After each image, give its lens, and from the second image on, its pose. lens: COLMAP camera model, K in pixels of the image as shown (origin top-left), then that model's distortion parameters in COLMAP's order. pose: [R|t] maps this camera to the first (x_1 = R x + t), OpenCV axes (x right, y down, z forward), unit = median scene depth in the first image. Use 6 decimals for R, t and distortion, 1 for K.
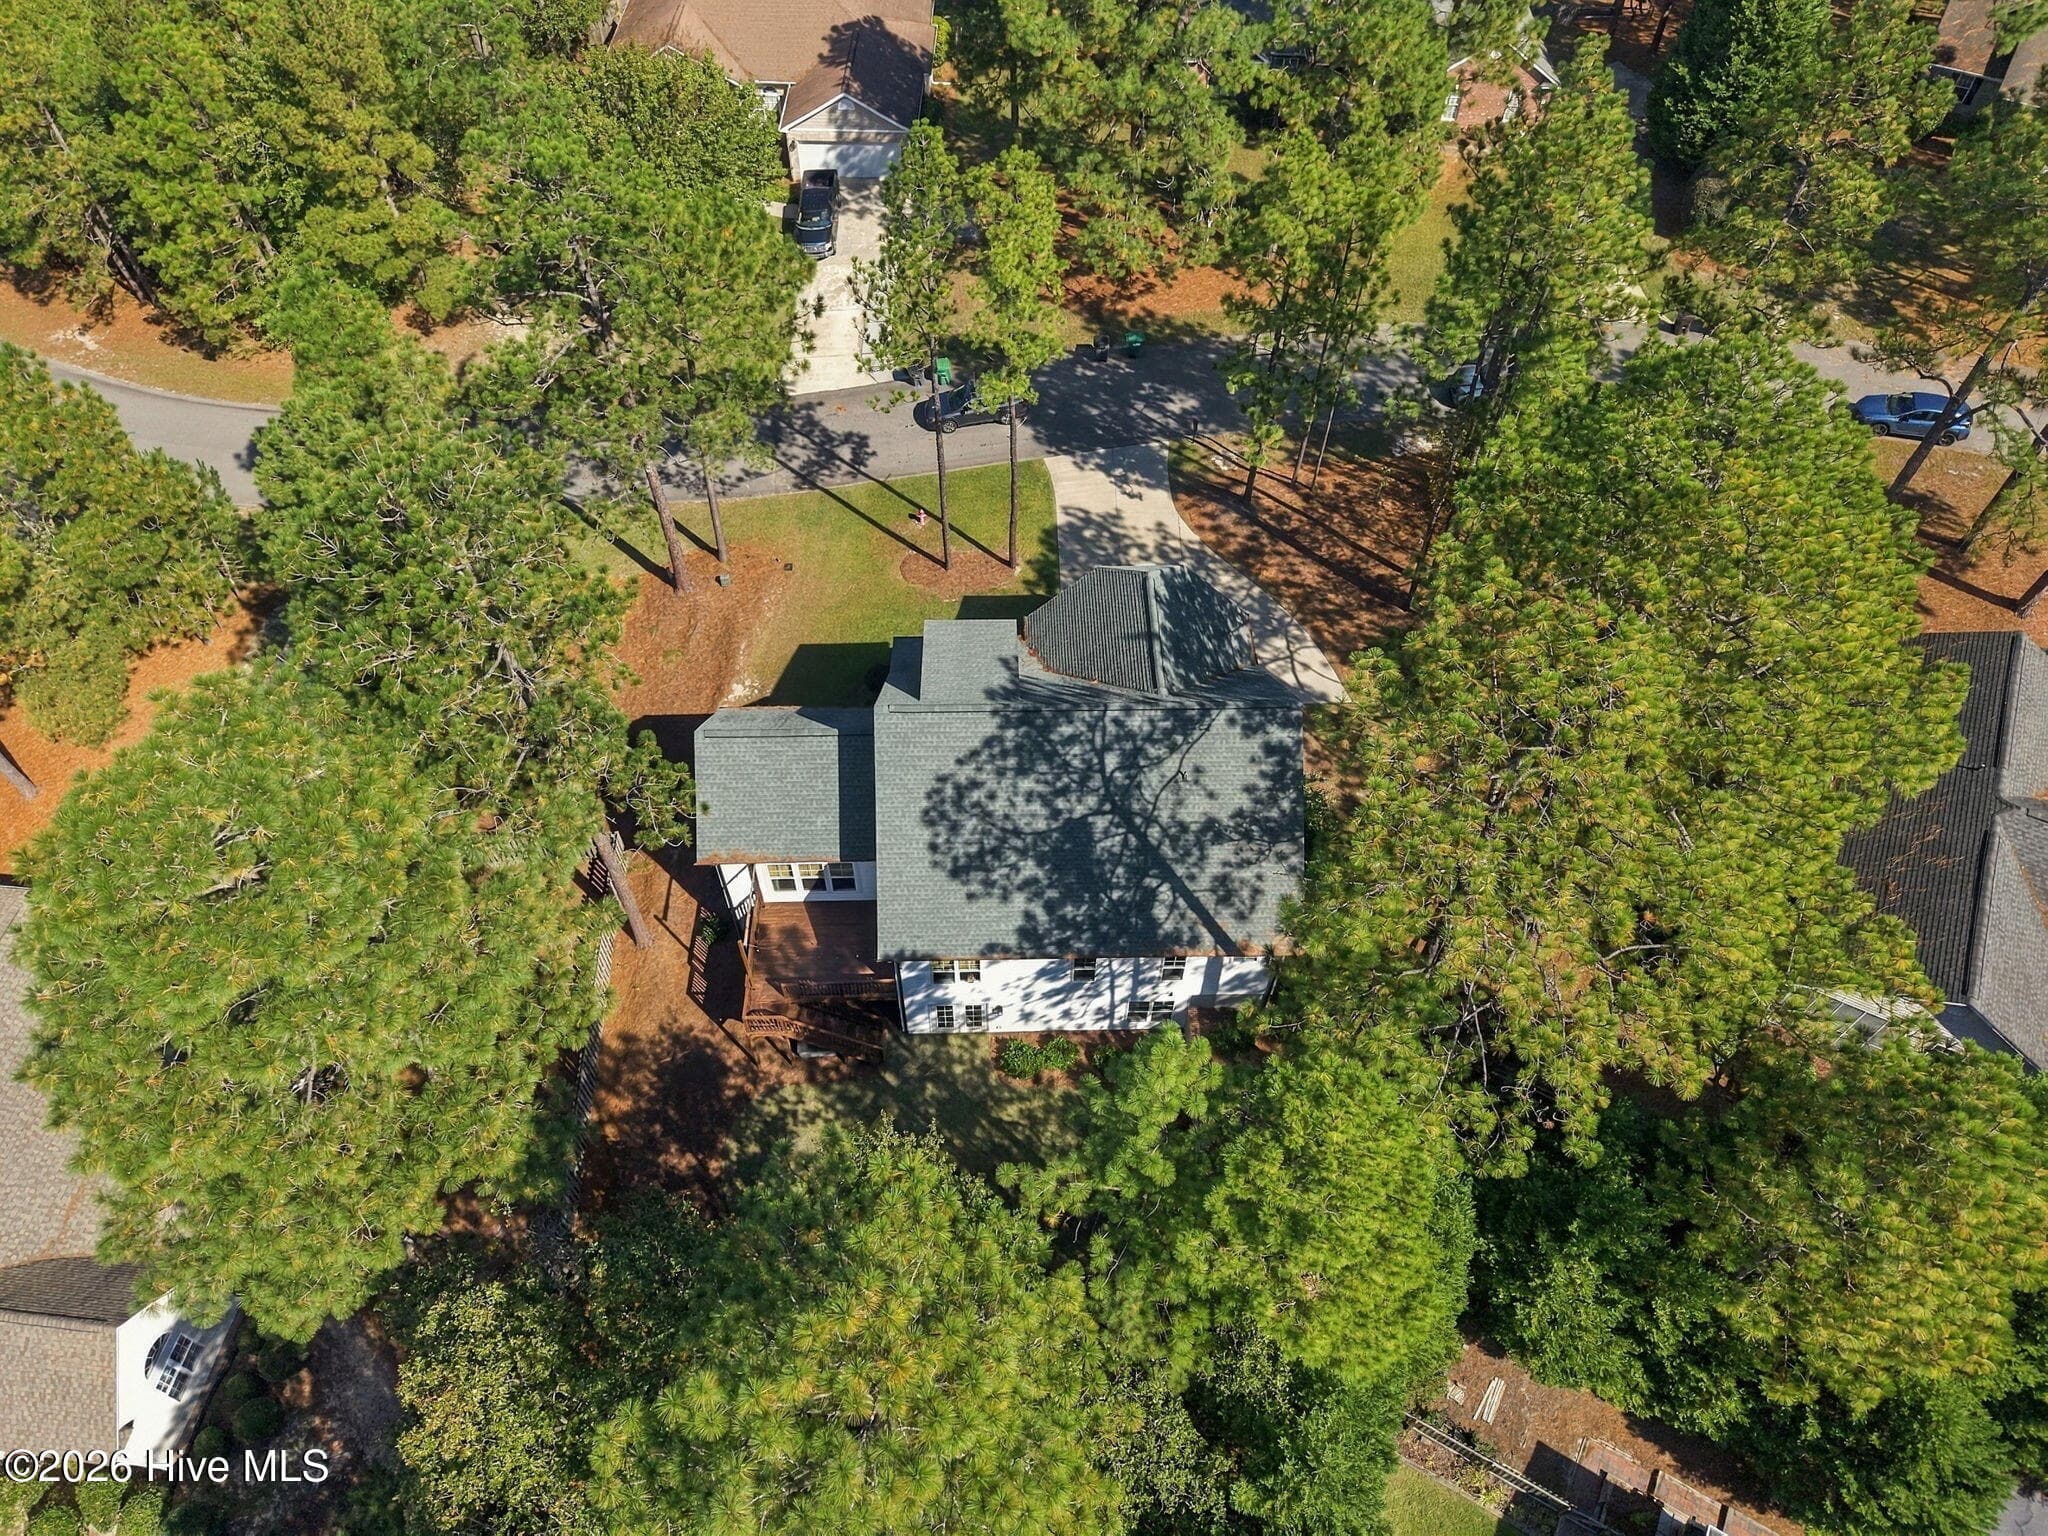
lens RADIAL K [[1384.5, 0, 1040.9], [0, 1384.5, 741.5], [0, 0, 1]] dist [-0.008178, 0.001699]
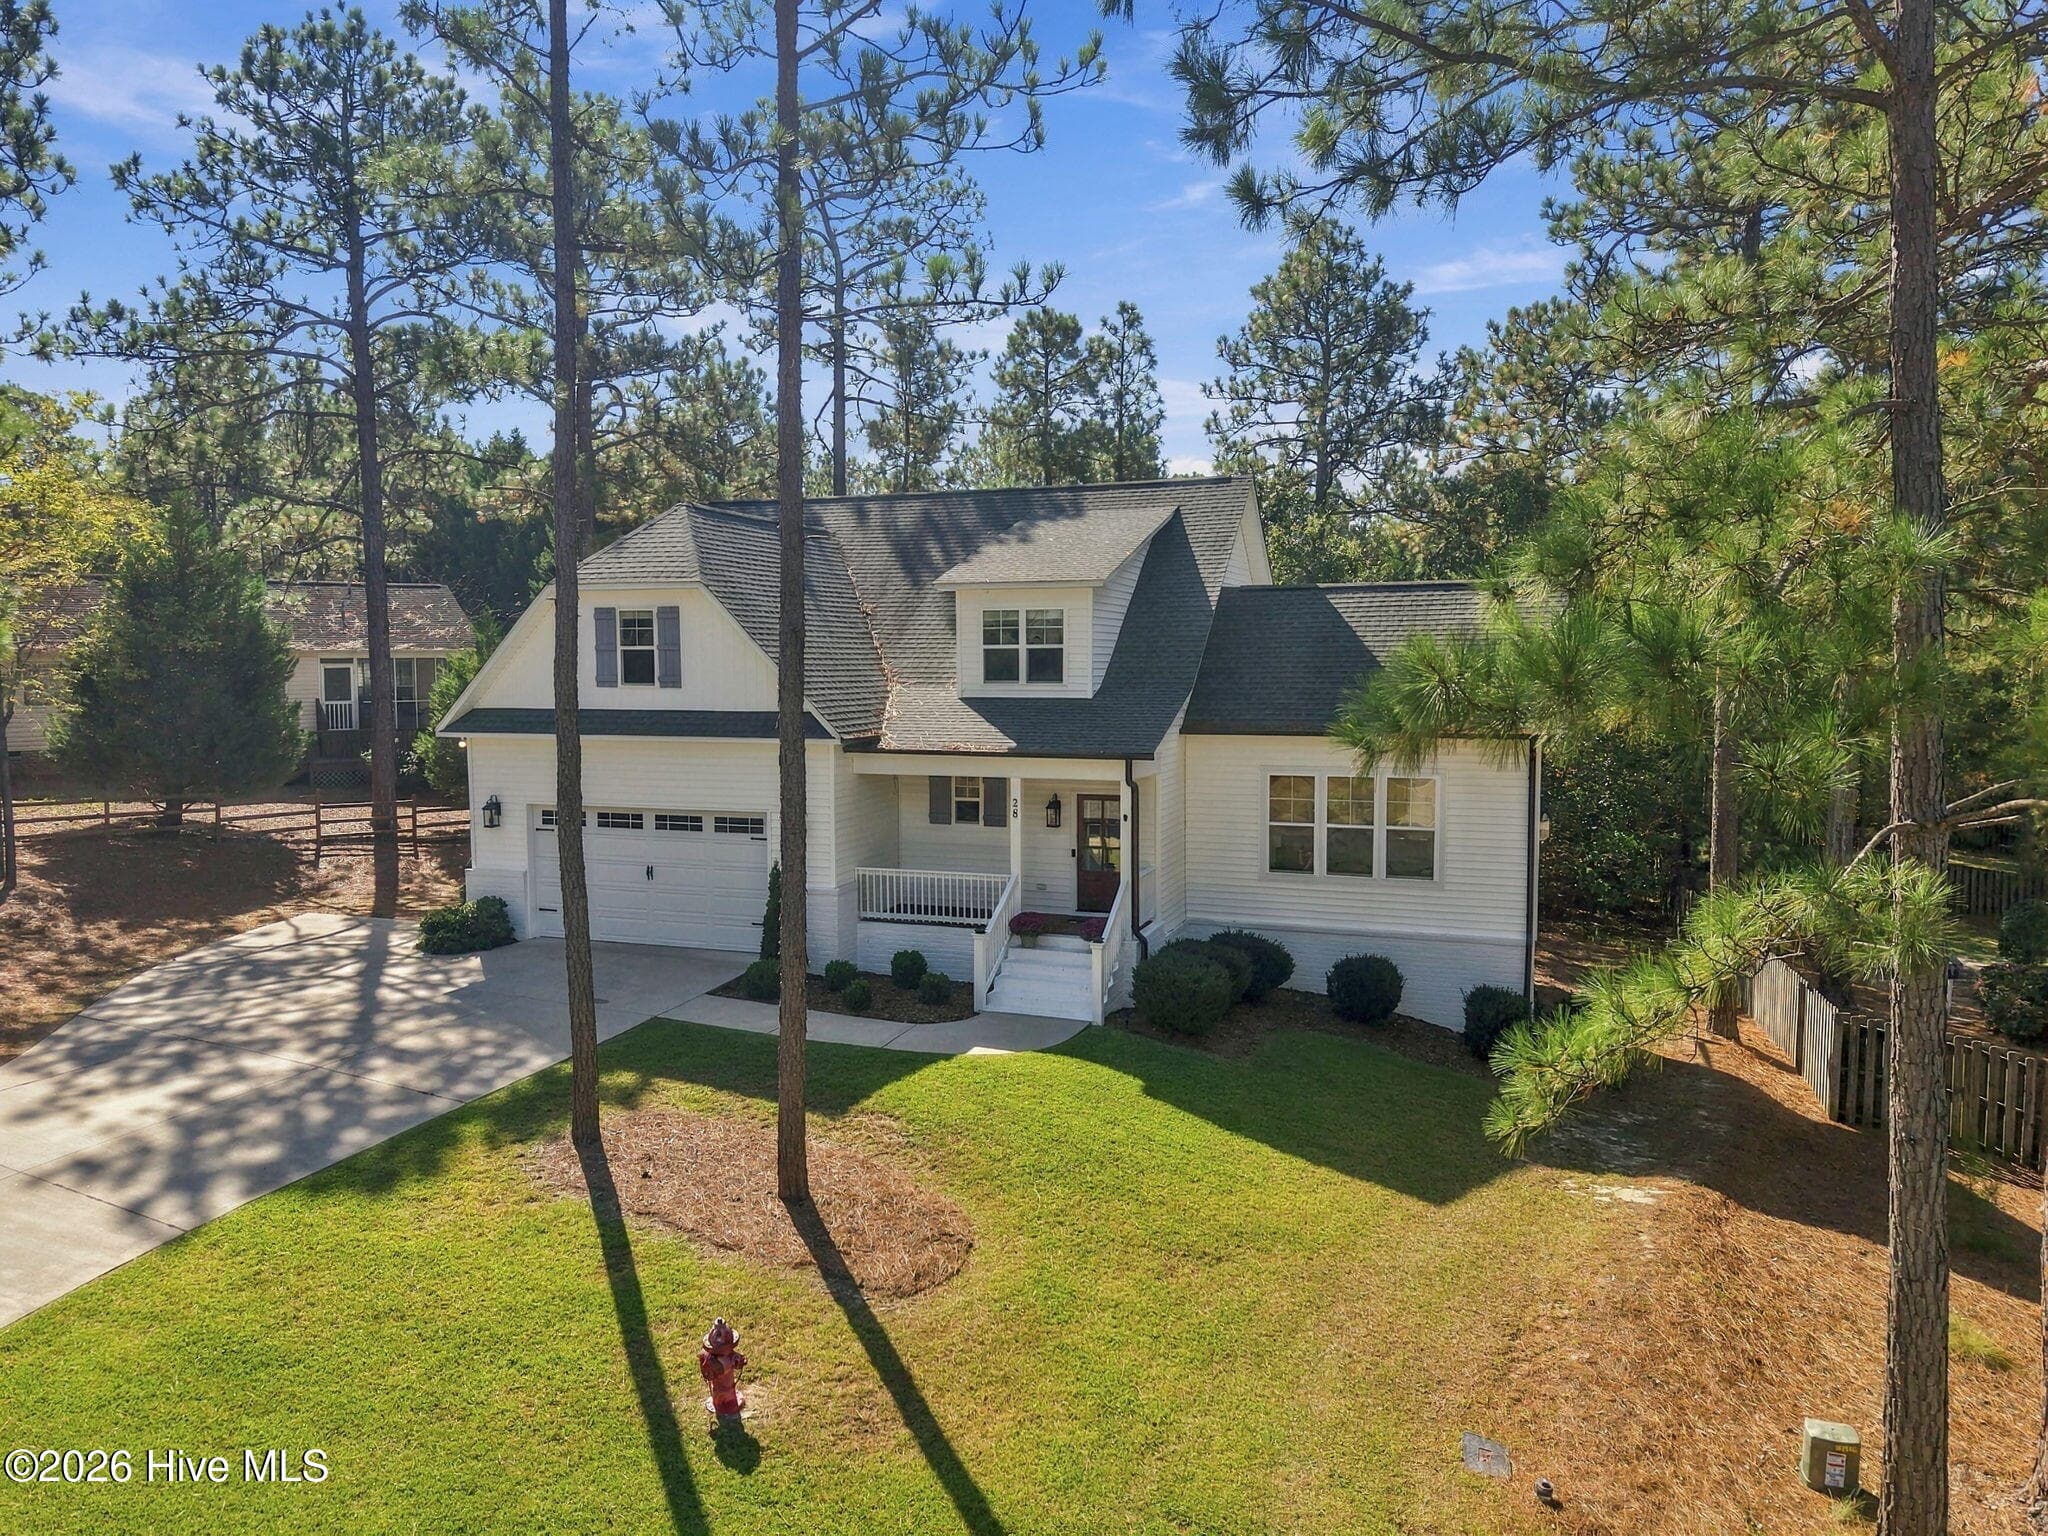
lens RADIAL K [[1384.5, 0, 1006.2], [0, 1384.5, 777.6], [0, 0, 1]] dist [-0.008178, 0.001699]
pose [[-0.923586, -0.052873, 0.379729, -0.245119], [0.289322, 0.553755, 0.780800, -0.459680], [-0.251560, 0.831000, -0.496142, 1.378888]]
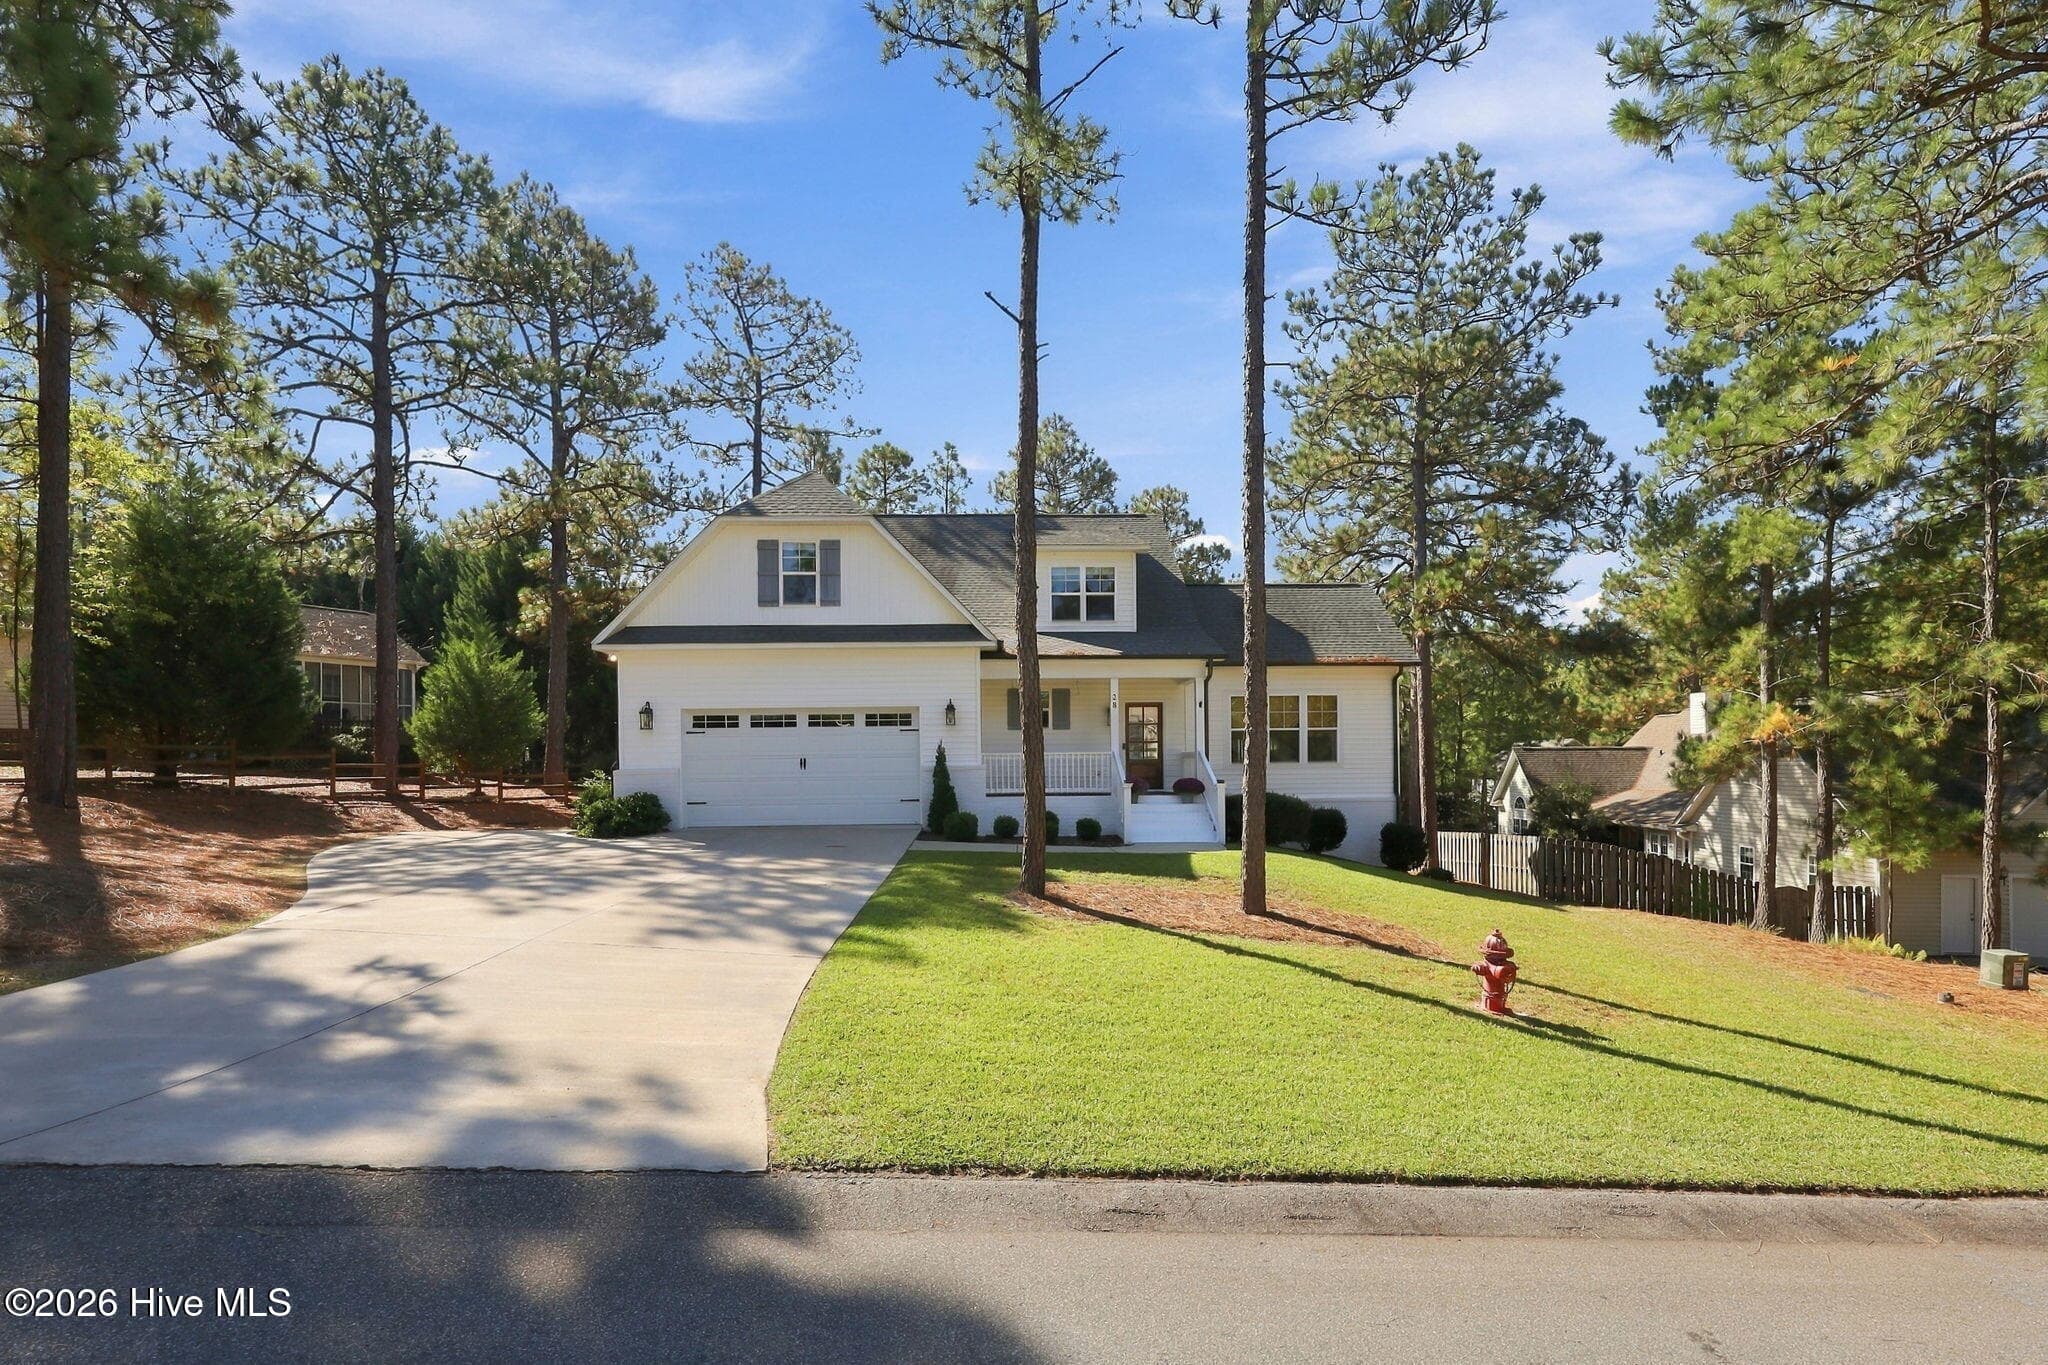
lens RADIAL K [[879.6, 0, 1037.0], [0, 879.6, 743.6], [0, 0, 1]] dist [-0.000823, -0.000221]
pose [[-0.999771, -0.014401, 0.015814, -0.030588], [0.003466, 0.620536, 0.784170, -0.382971], [-0.021106, 0.784046, -0.620344, 1.419016]]
